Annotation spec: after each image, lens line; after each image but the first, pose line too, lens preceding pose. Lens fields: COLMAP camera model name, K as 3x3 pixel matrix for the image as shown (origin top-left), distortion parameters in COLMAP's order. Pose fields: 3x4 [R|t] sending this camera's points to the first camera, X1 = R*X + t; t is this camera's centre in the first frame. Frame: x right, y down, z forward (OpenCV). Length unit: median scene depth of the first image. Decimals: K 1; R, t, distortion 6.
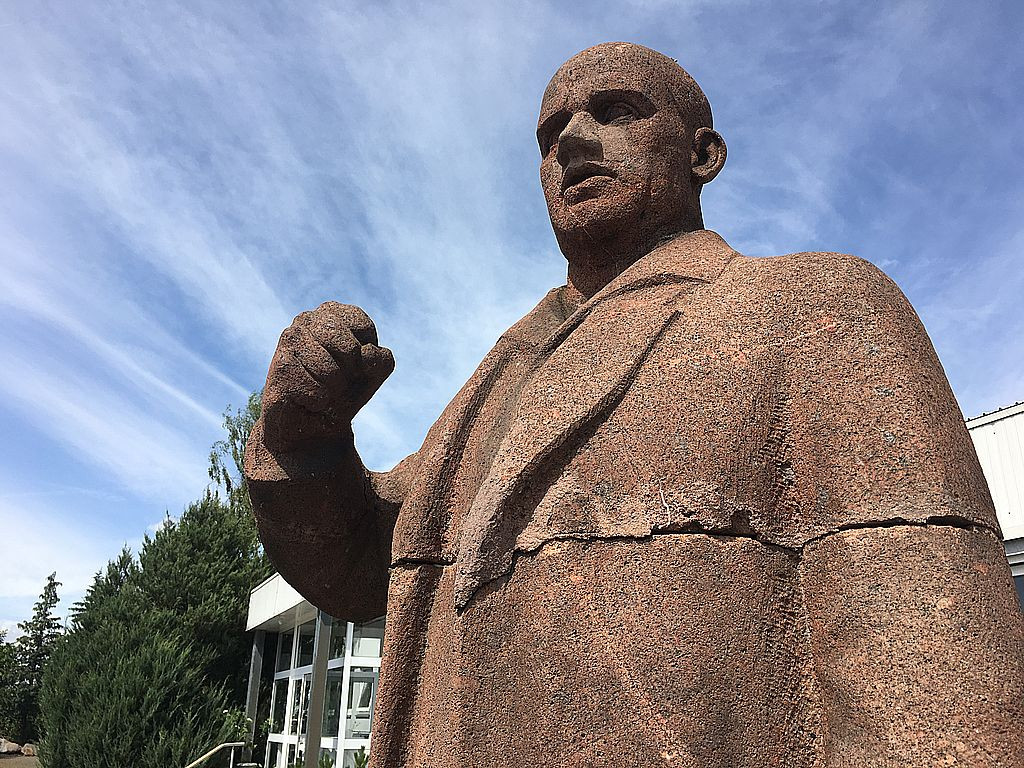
lens RADIAL K [[878.0, 0, 510.9], [0, 878.0, 381.3], [0, 0, 1]] dist [0.065934, -0.092609]
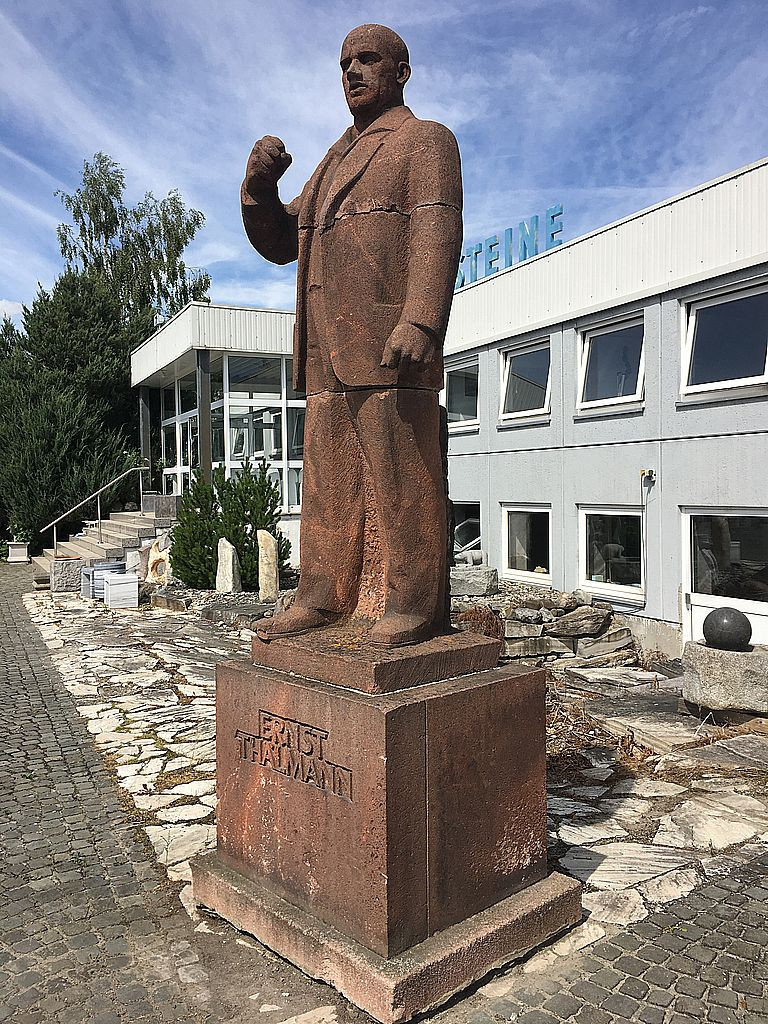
lens RADIAL K [[878.0, 0, 389.5], [0, 878.0, 504.5], [0, 0, 1]] dist [0.065934, -0.092609]
pose [[0.999351, -0.028773, 0.021652, 0.006963], [0.018420, 0.925128, 0.379208, -0.005543], [-0.030941, -0.378563, 0.925058, -0.167156]]
